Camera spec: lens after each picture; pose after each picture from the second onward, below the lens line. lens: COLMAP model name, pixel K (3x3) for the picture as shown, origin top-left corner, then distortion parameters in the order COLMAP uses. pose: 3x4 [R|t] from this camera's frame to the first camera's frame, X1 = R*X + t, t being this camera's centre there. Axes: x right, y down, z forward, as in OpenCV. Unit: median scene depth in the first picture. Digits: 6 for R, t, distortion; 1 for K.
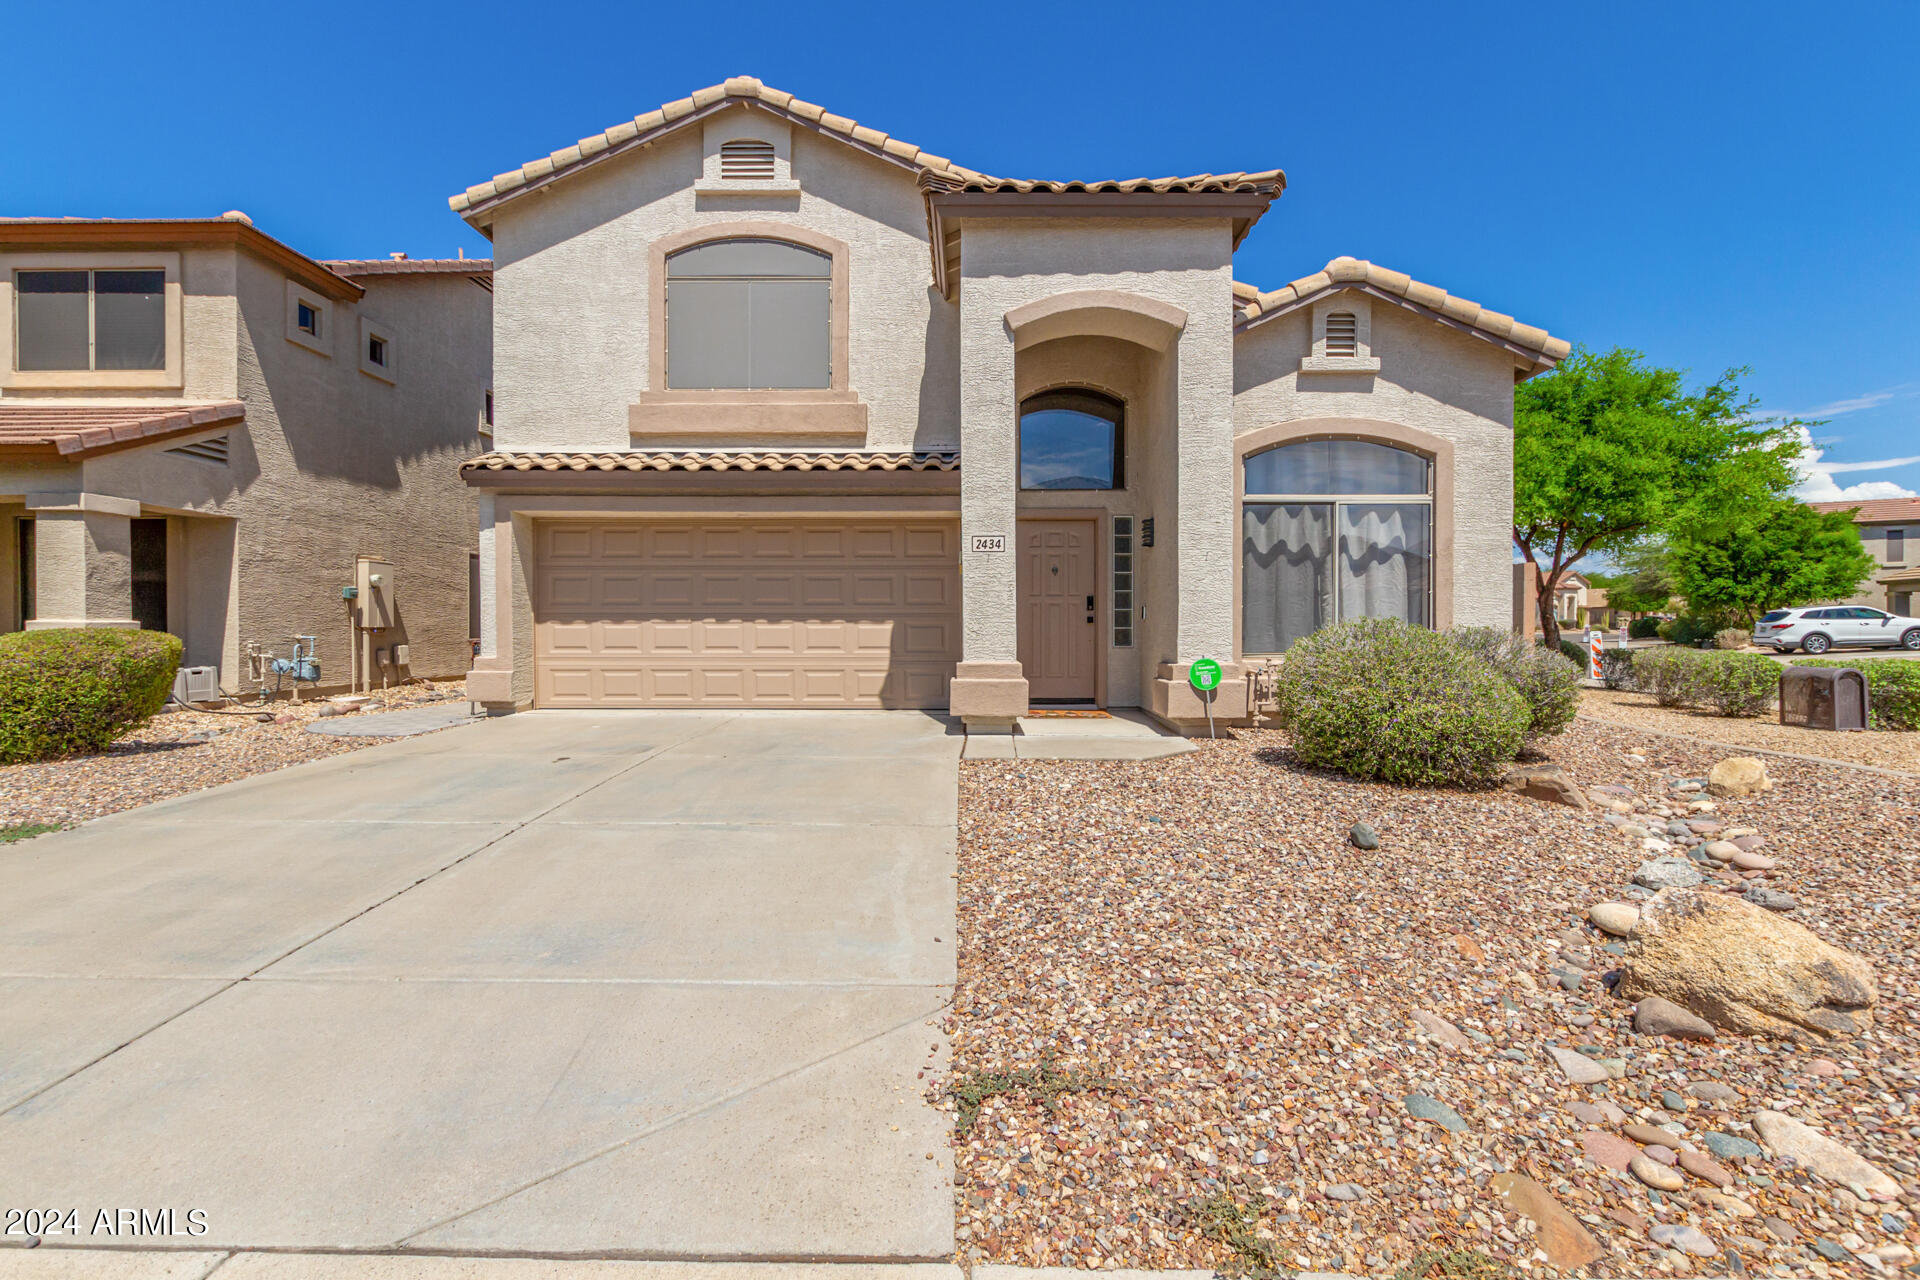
lens RADIAL K [[885.7, 0, 959.1], [0, 885.7, 636.6], [0, 0, 1]] dist [0.006788, -0.002017]
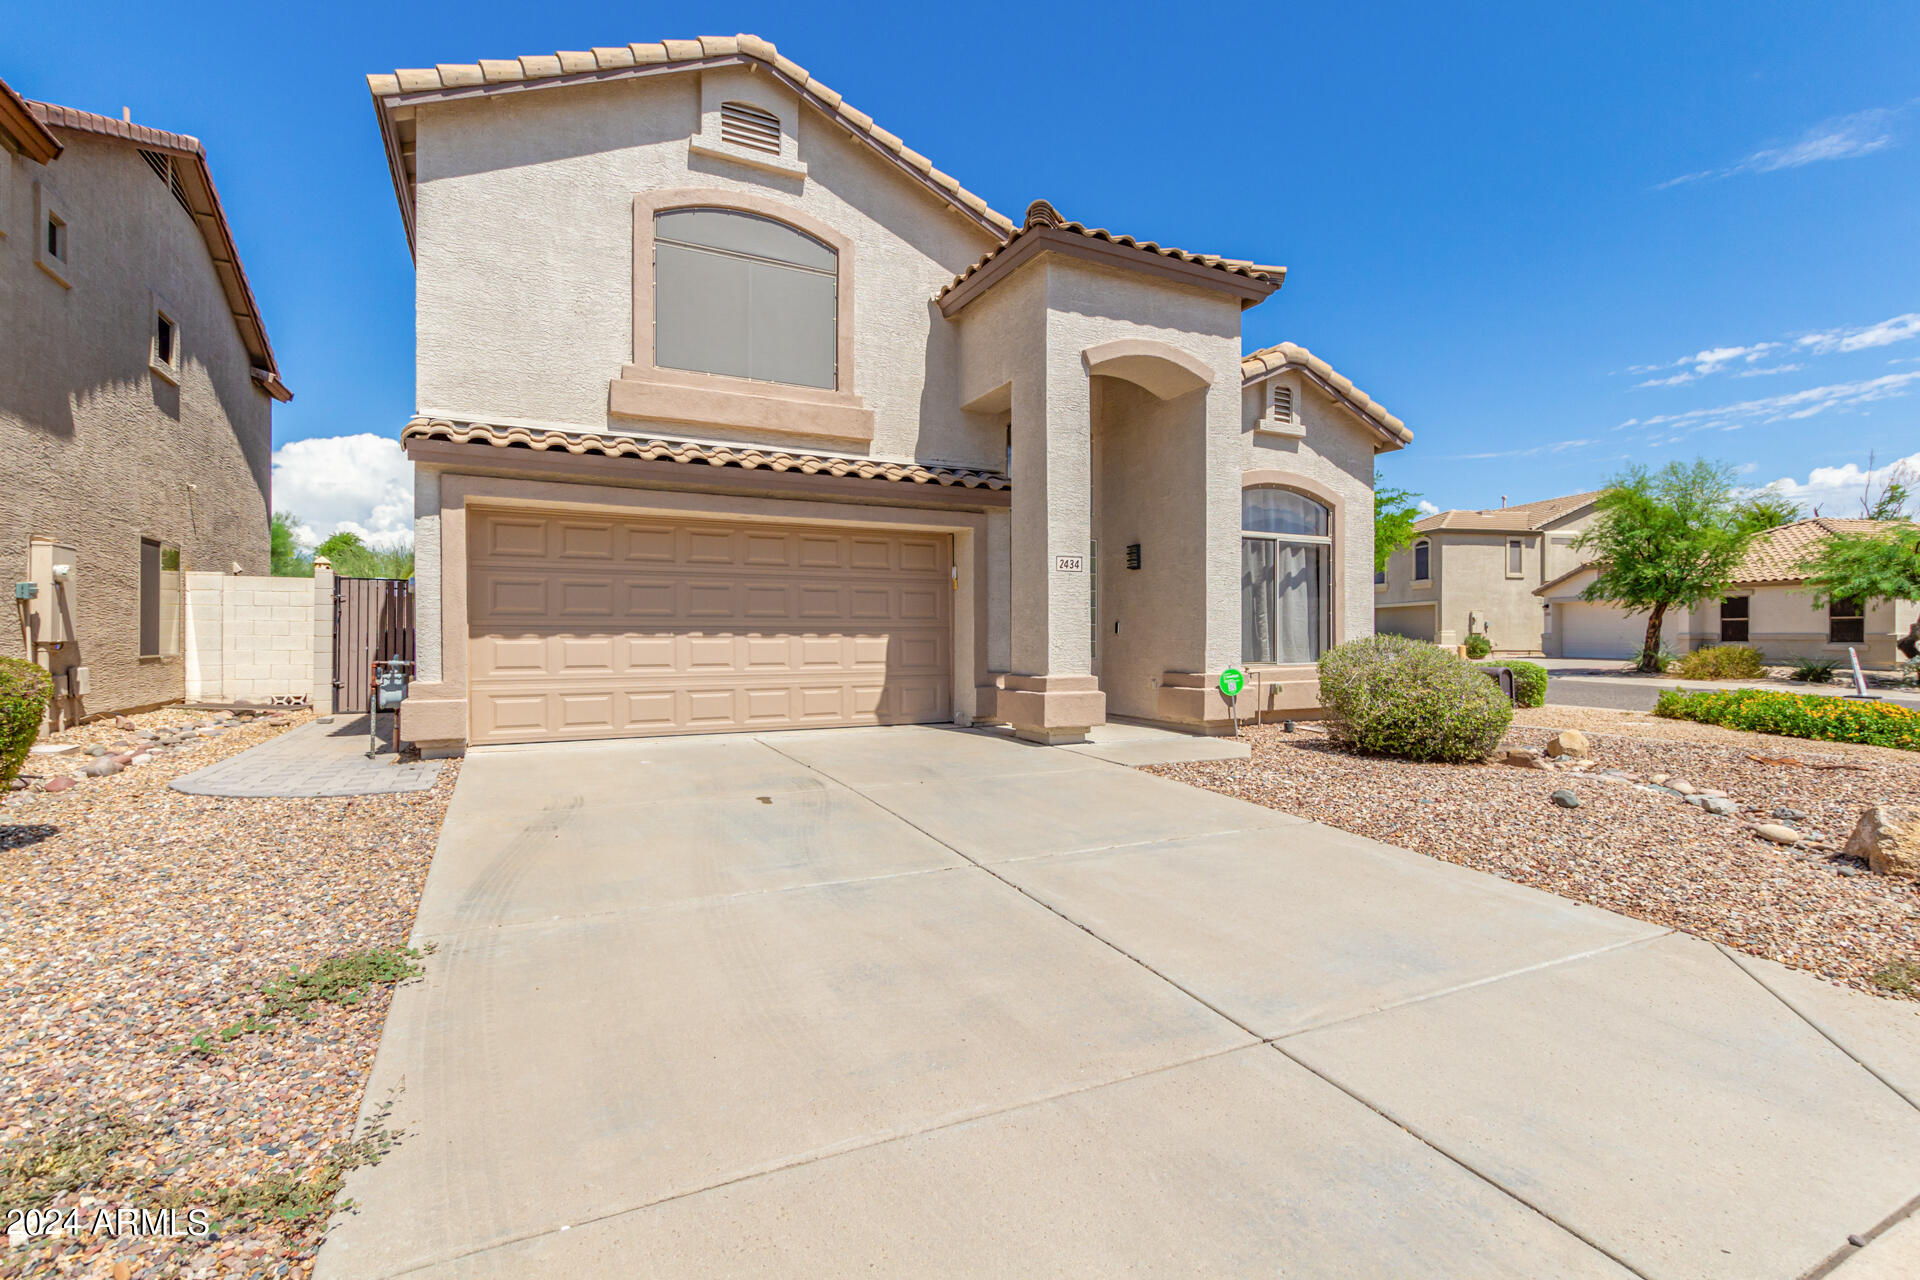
lens RADIAL K [[885.7, 0, 960.3], [0, 885.7, 636.3], [0, 0, 1]] dist [0.006788, -0.002017]
pose [[0.887580, -0.000566, 0.460653, -0.467486], [0.003995, 0.999971, -0.006468, -0.009731], [-0.460637, 0.007582, 0.887556, 0.099542]]
